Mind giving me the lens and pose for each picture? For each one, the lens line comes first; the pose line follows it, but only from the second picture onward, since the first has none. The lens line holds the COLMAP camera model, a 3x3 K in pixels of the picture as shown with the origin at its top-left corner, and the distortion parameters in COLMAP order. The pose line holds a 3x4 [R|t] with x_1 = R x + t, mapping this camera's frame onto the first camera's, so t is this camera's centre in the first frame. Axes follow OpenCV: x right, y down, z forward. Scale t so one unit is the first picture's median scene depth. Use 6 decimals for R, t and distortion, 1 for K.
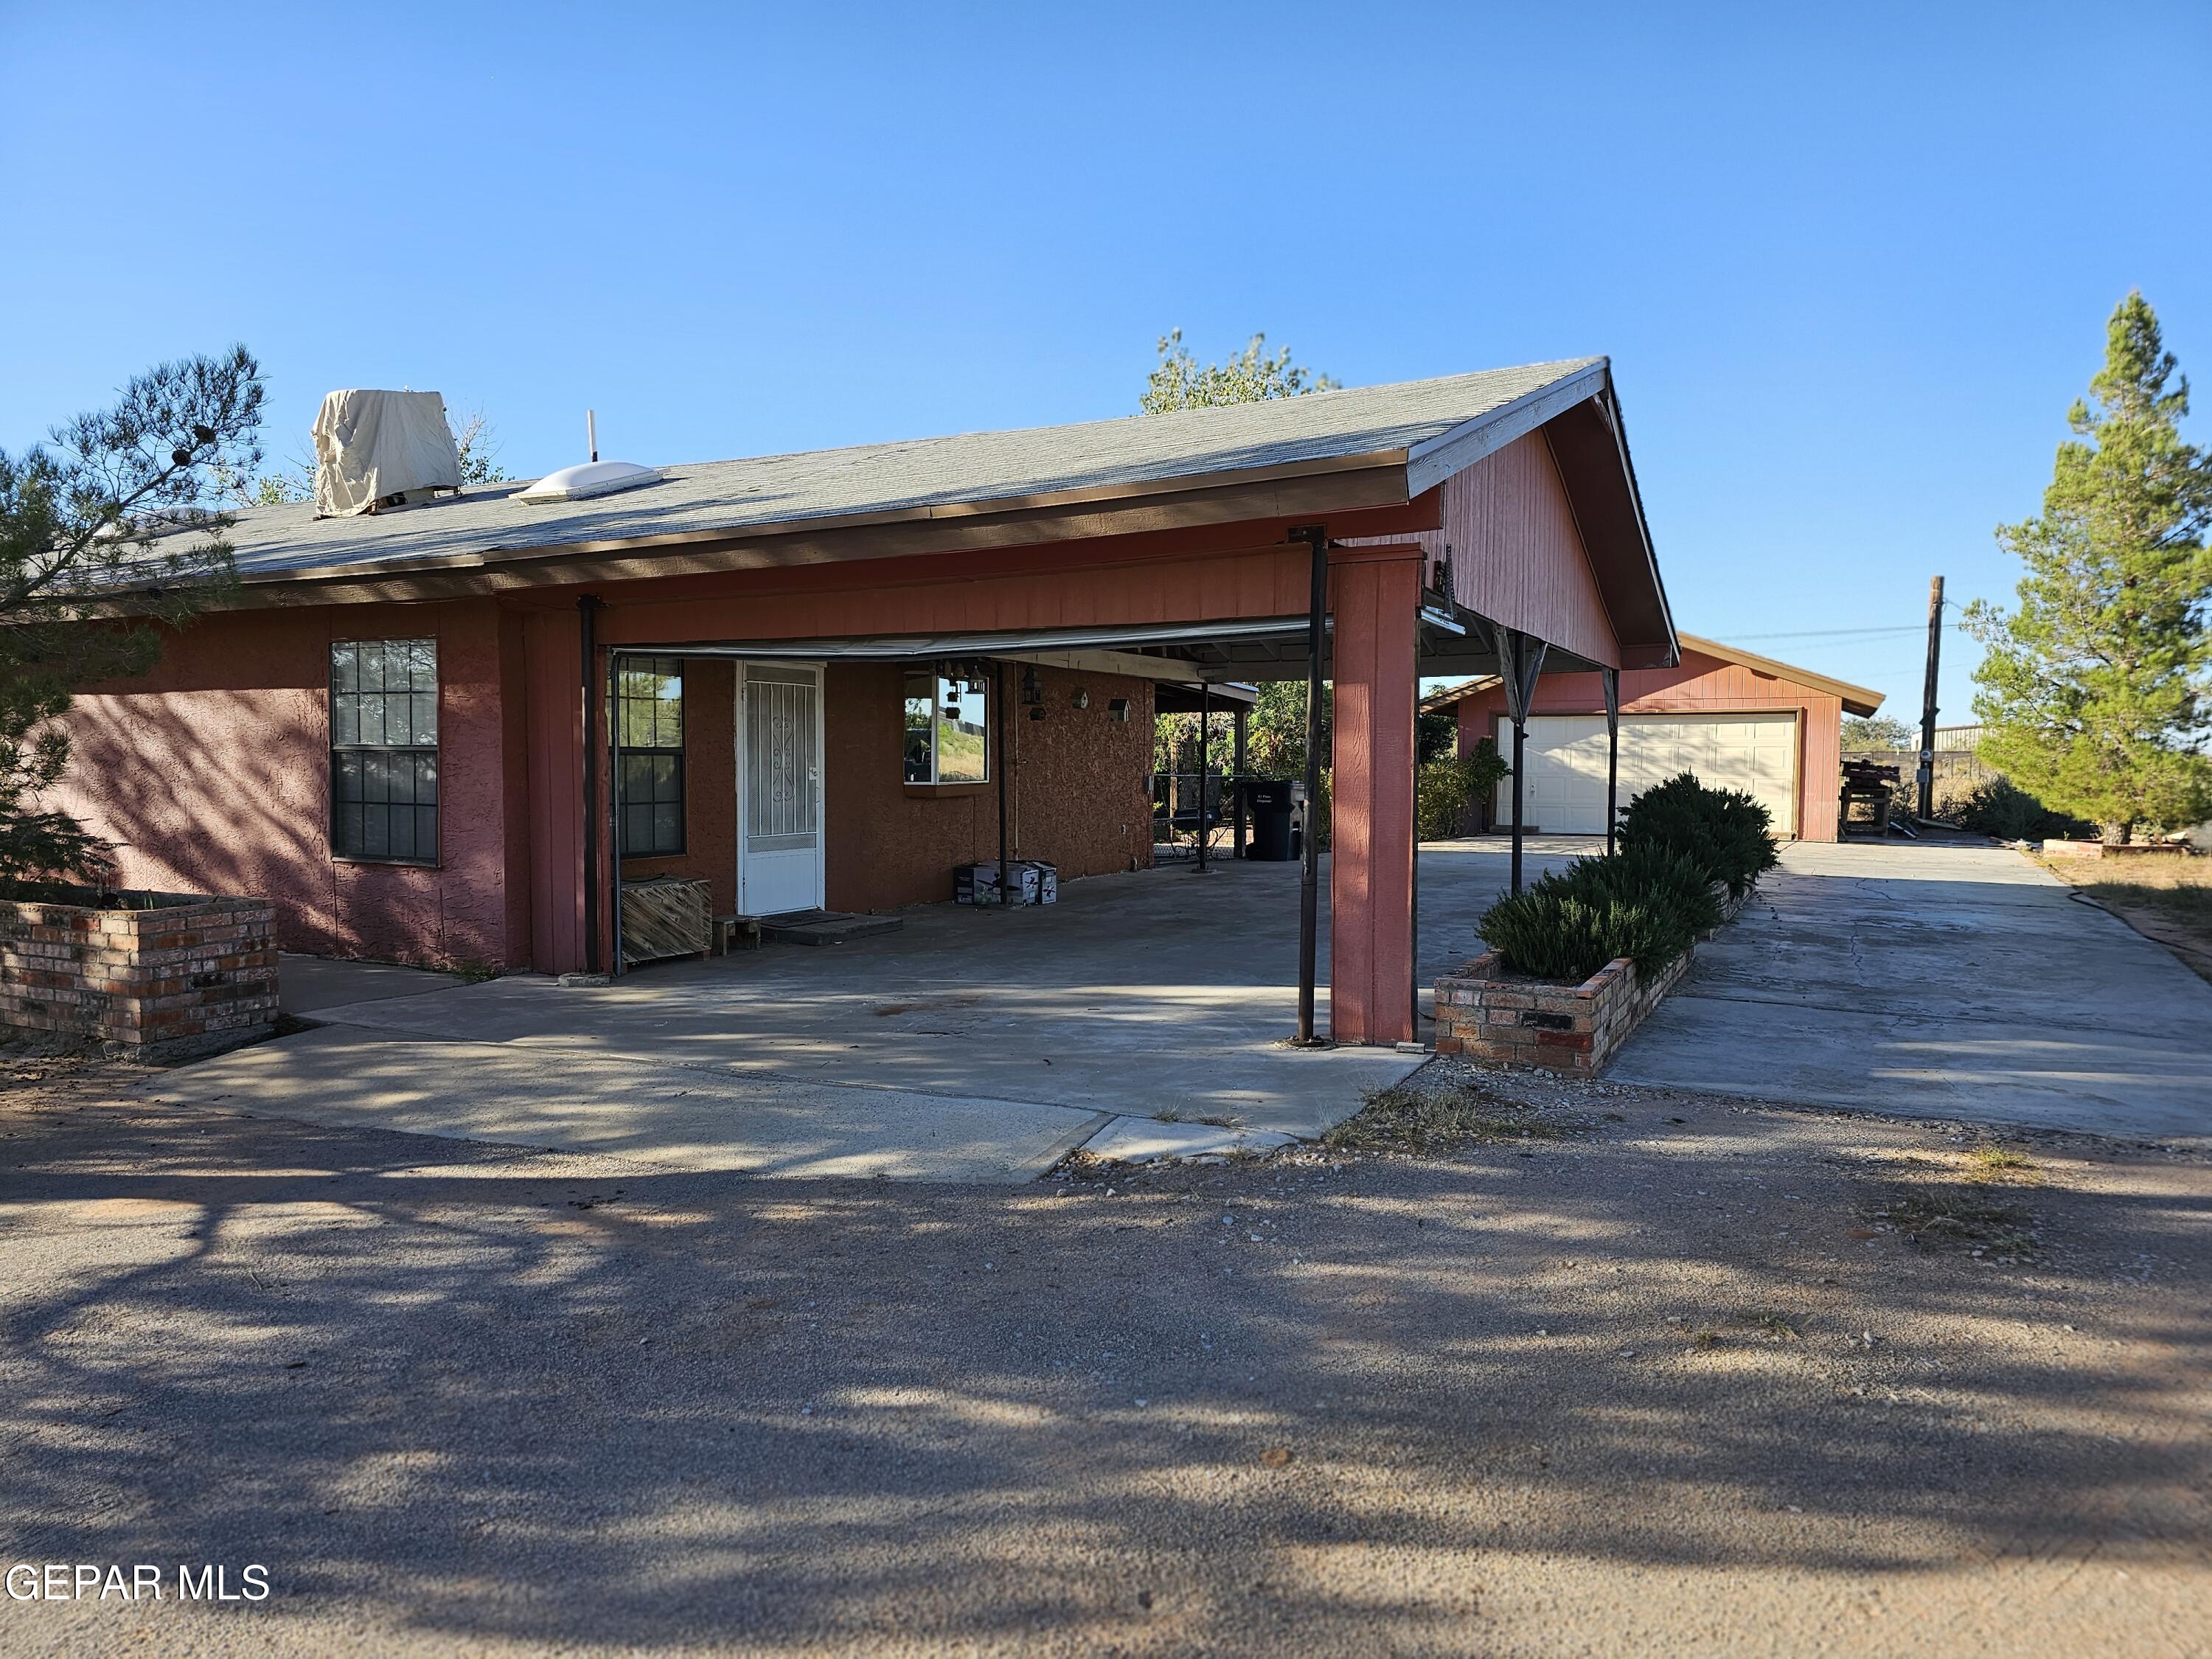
lens RADIAL K [[1463.6, 0, 1106.0], [0, 1463.6, 829.5], [0, 0, 1]] dist [0.085502, -0.089726]
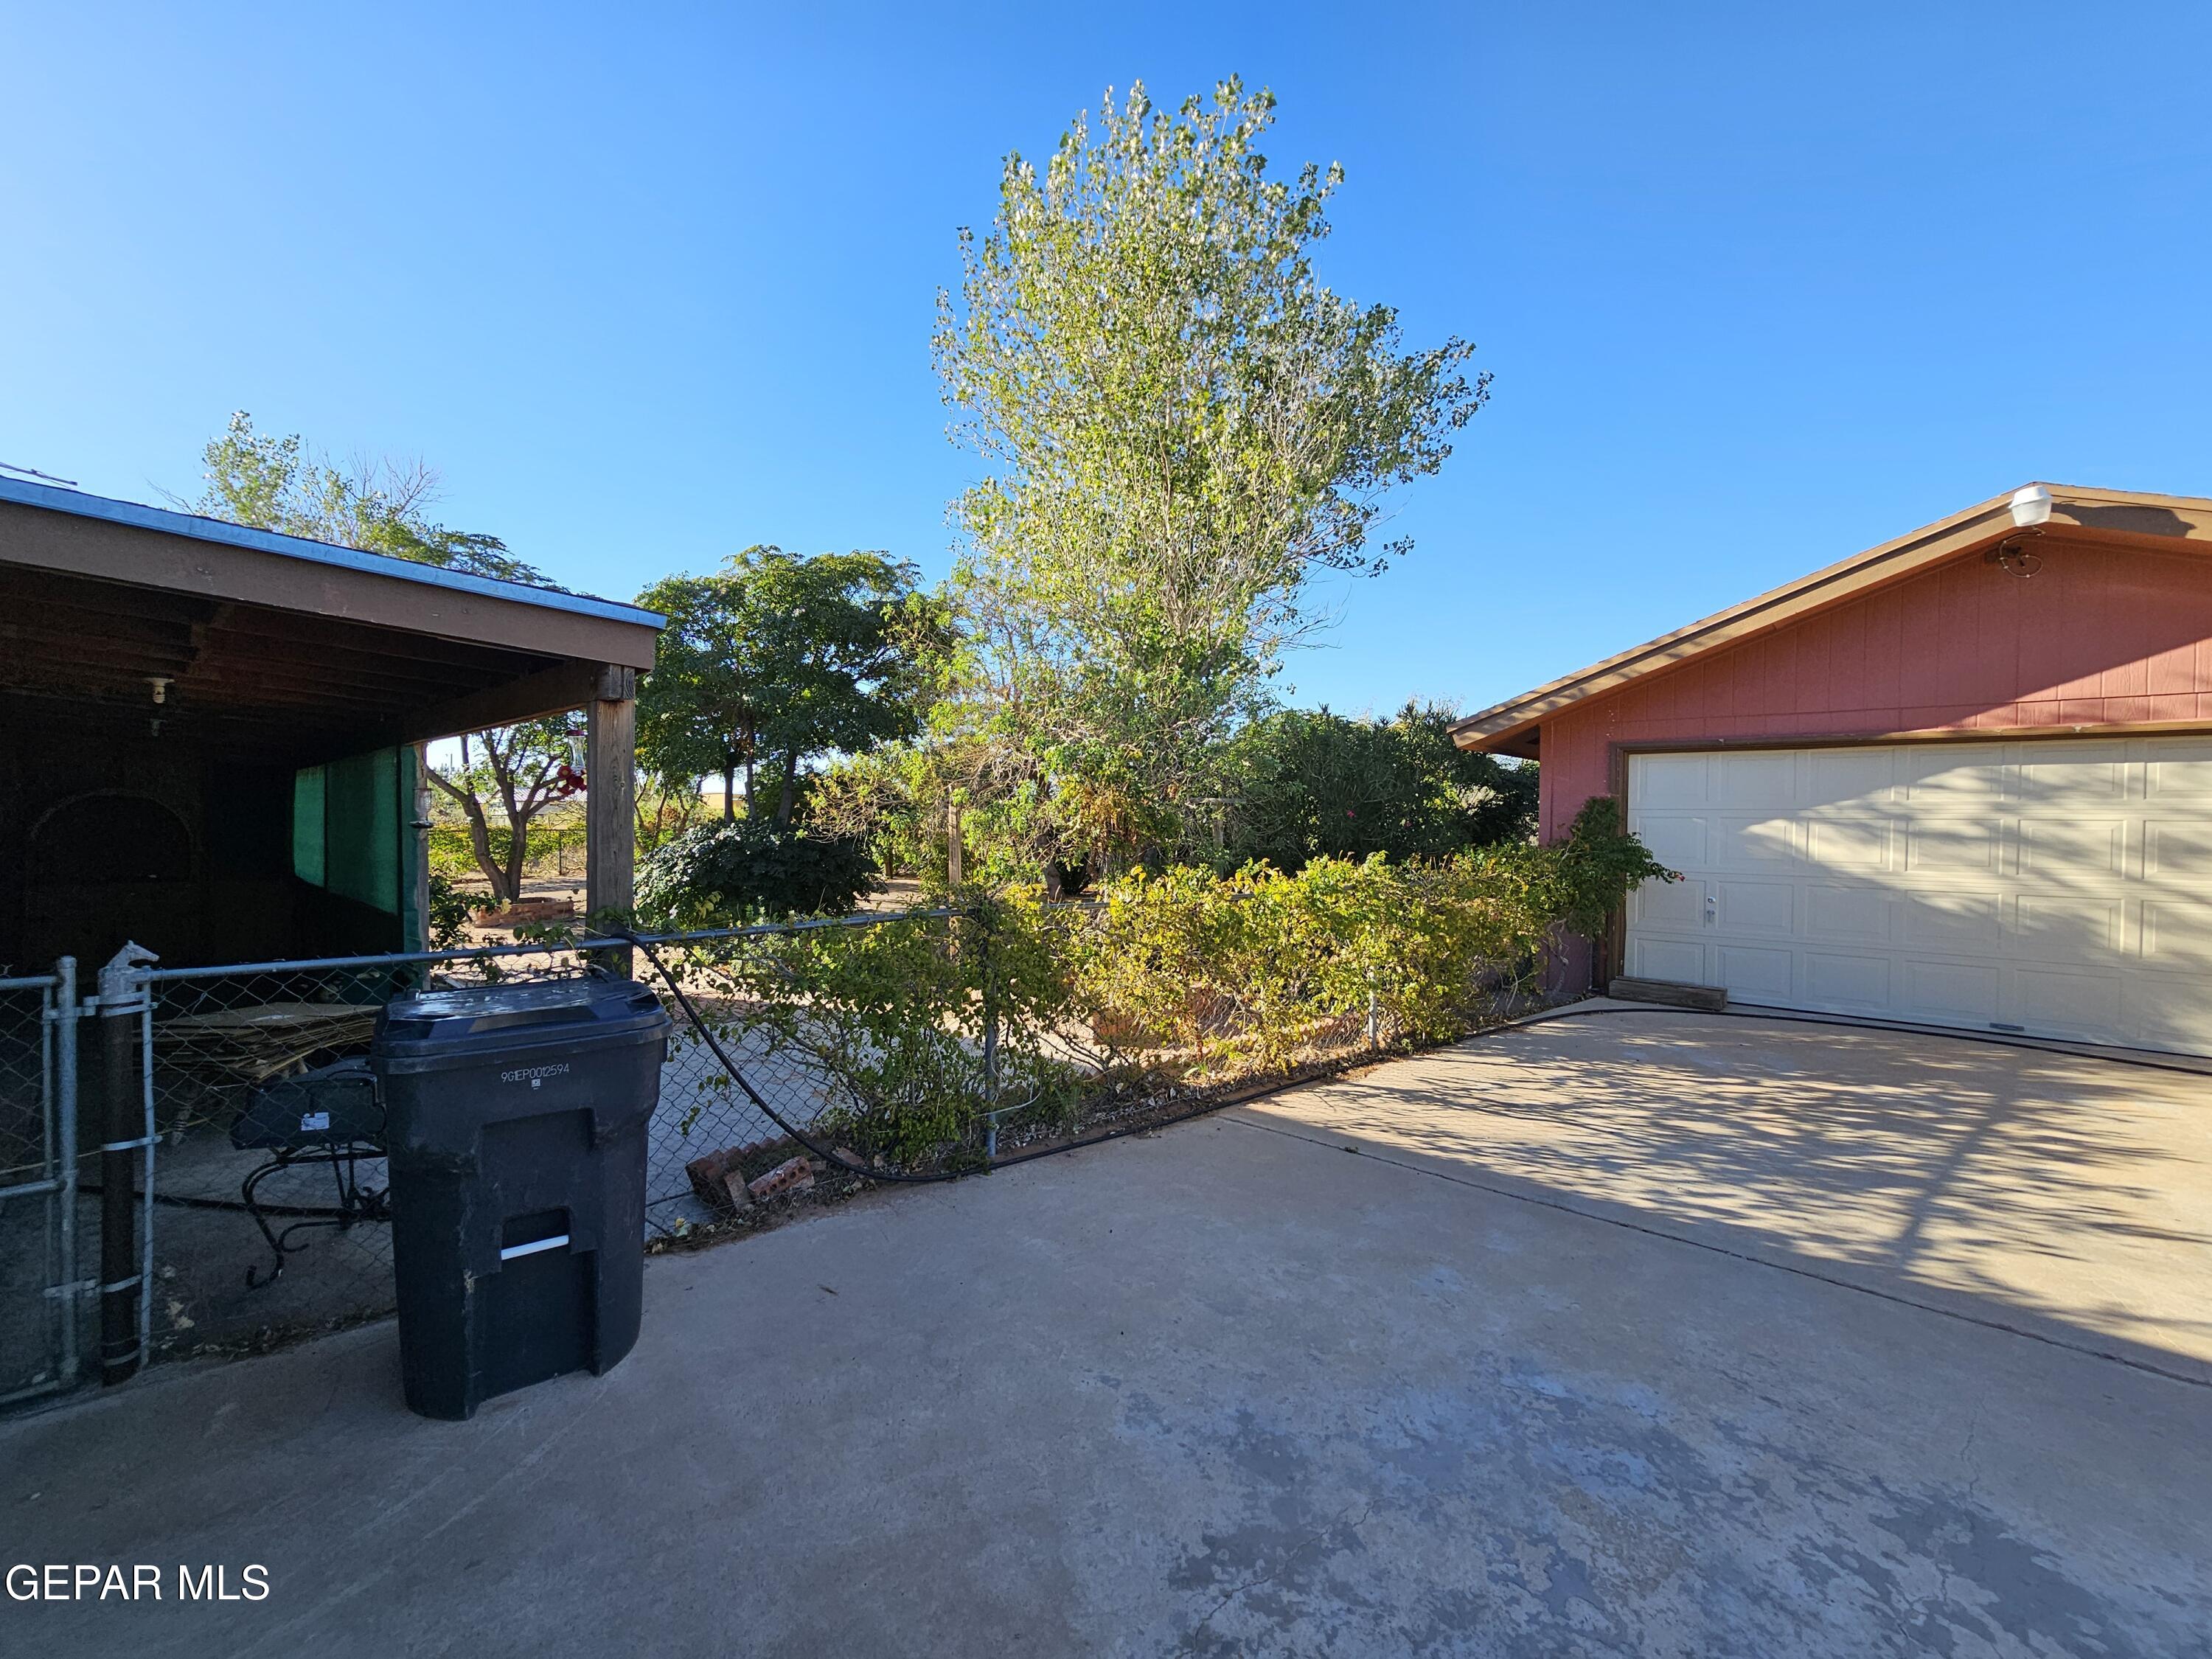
lens RADIAL K [[895.4, 0, 1093.1], [0, 895.4, 852.6], [0, 0, 1]] dist [-0.020716, 0.000198]
pose [[0.963599, 0.009463, -0.267186, 0.458258], [-0.011212, 0.999925, -0.005019, -0.106212], [0.267118, 0.007832, 0.963632, 1.749458]]
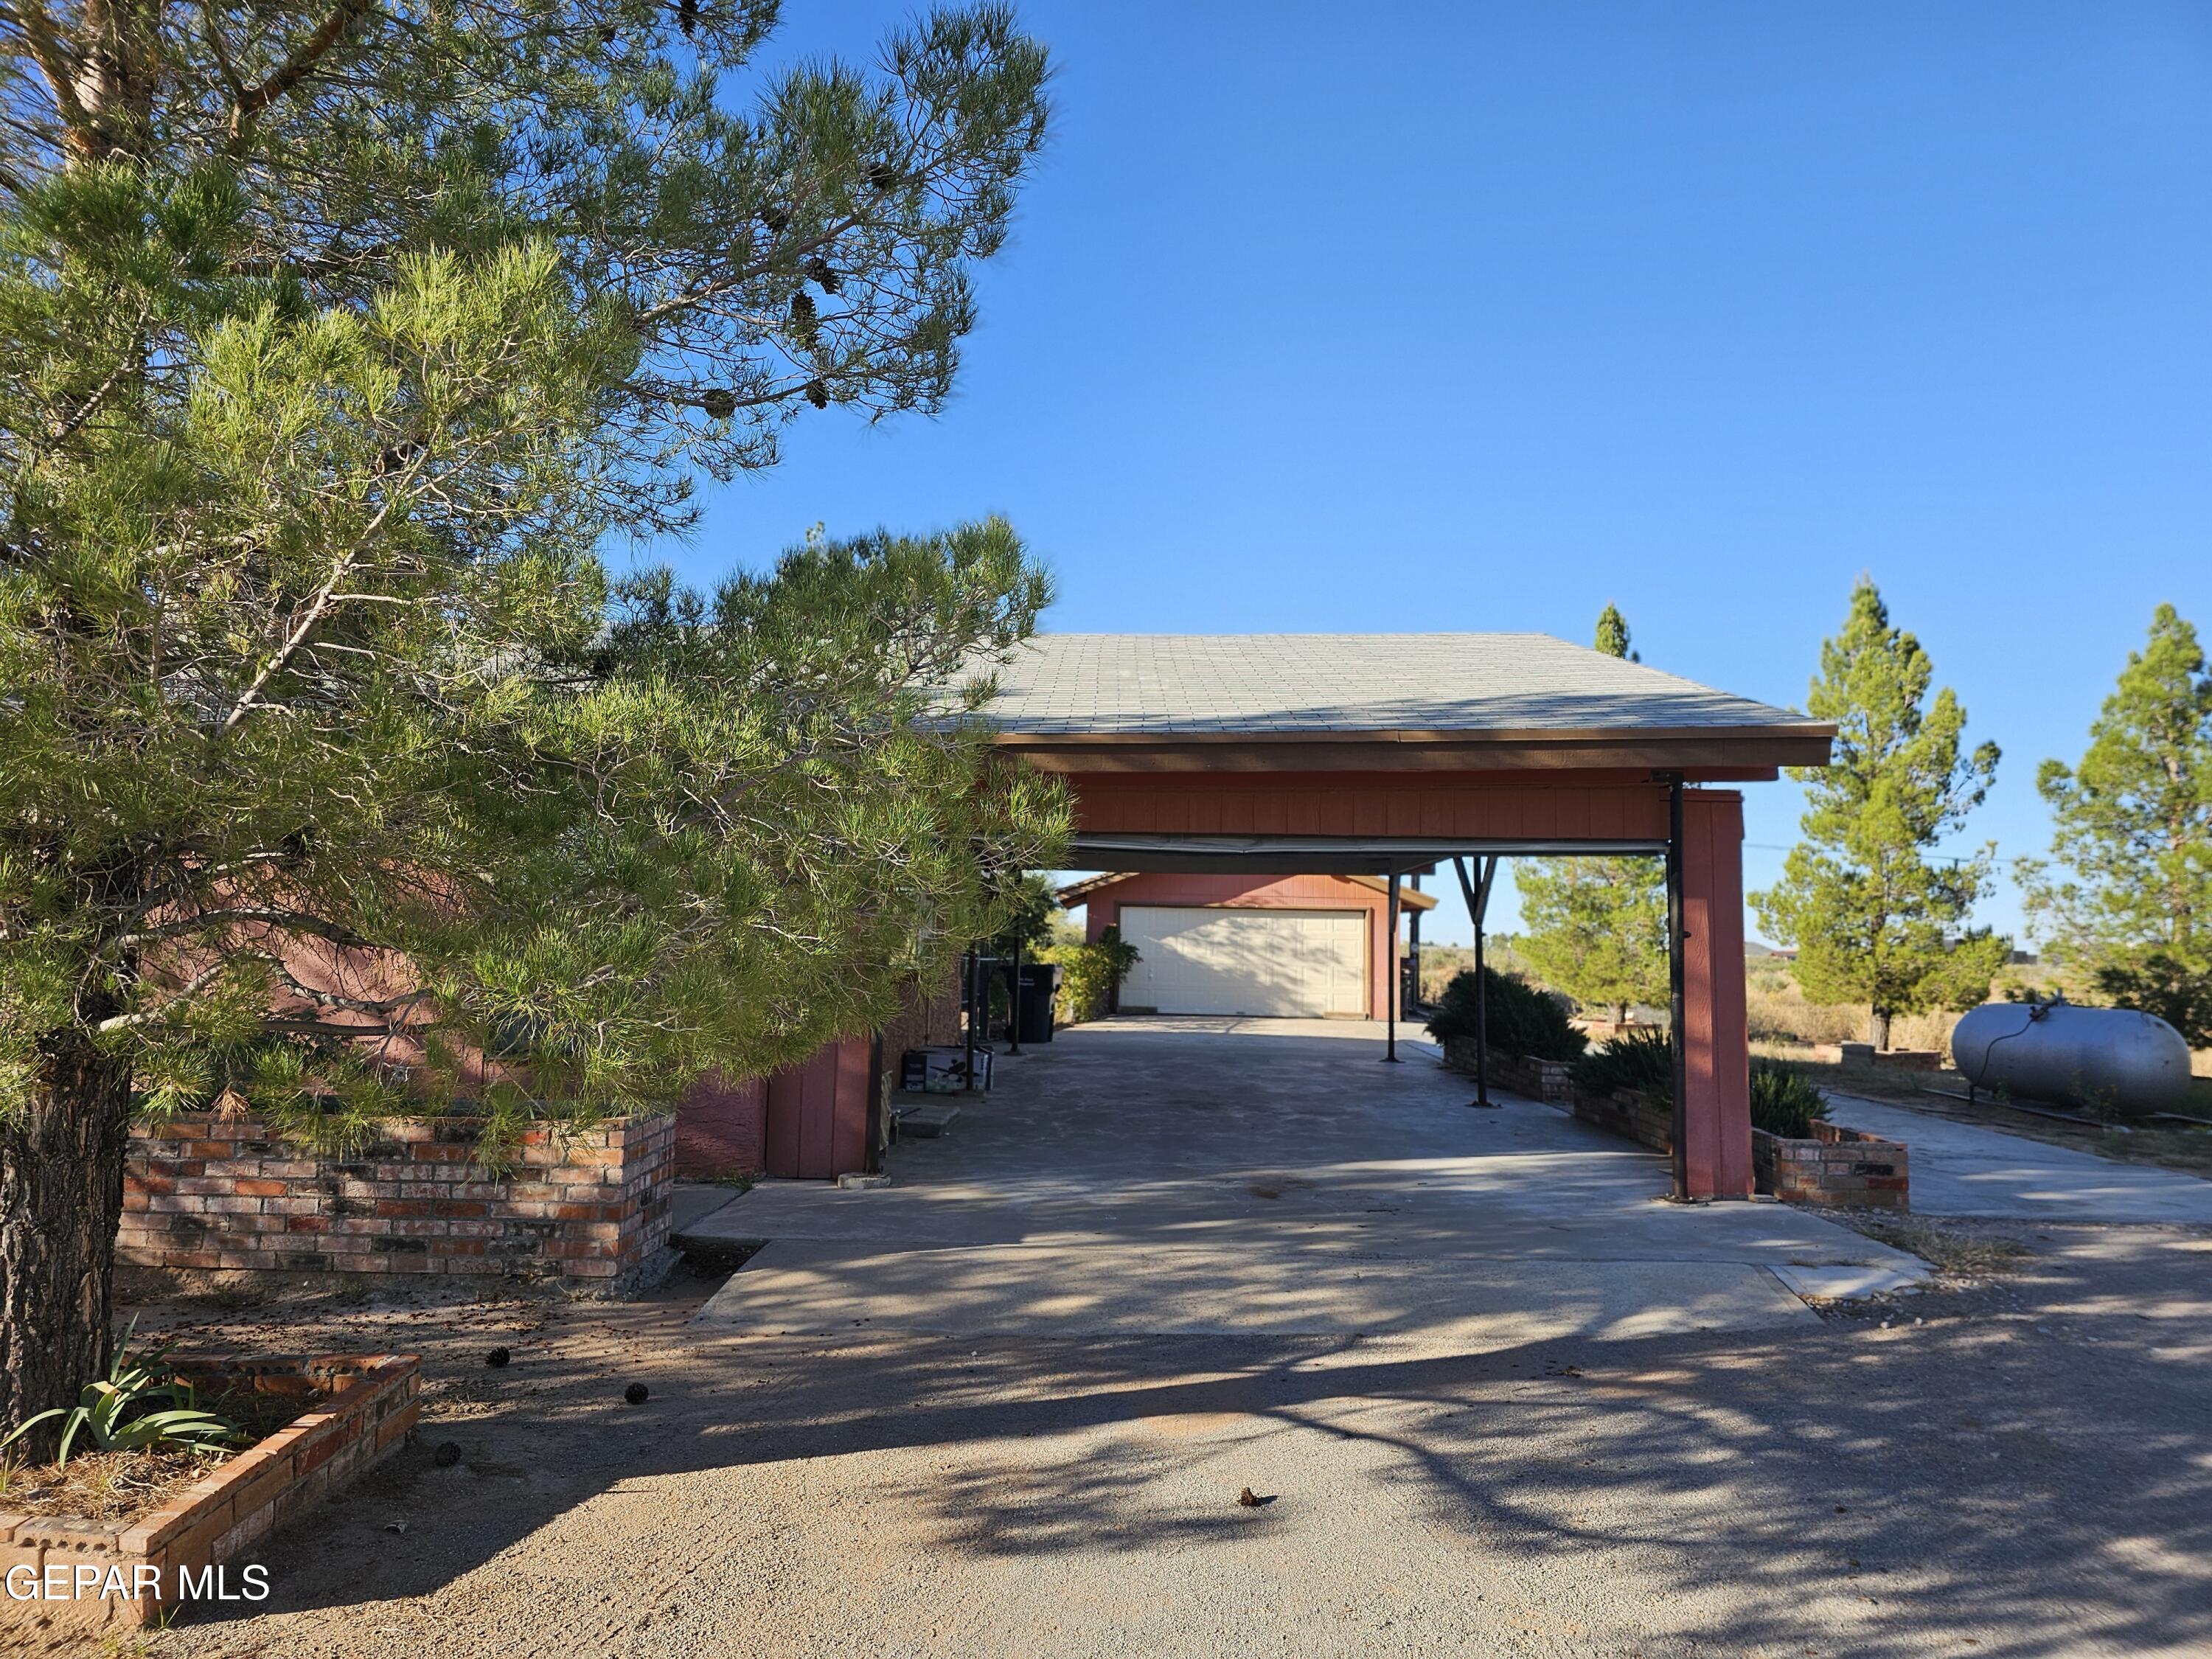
lens RADIAL K [[1468.1, 0, 1079.0], [0, 1468.1, 828.7], [0, 0, 1]] dist [0.095305, -0.110185]
pose [[0.907386, 0.046534, 0.417715, -0.575615], [0.004835, 0.992631, -0.121083, -0.005962], [-0.420271, 0.111889, 0.900474, 0.061821]]
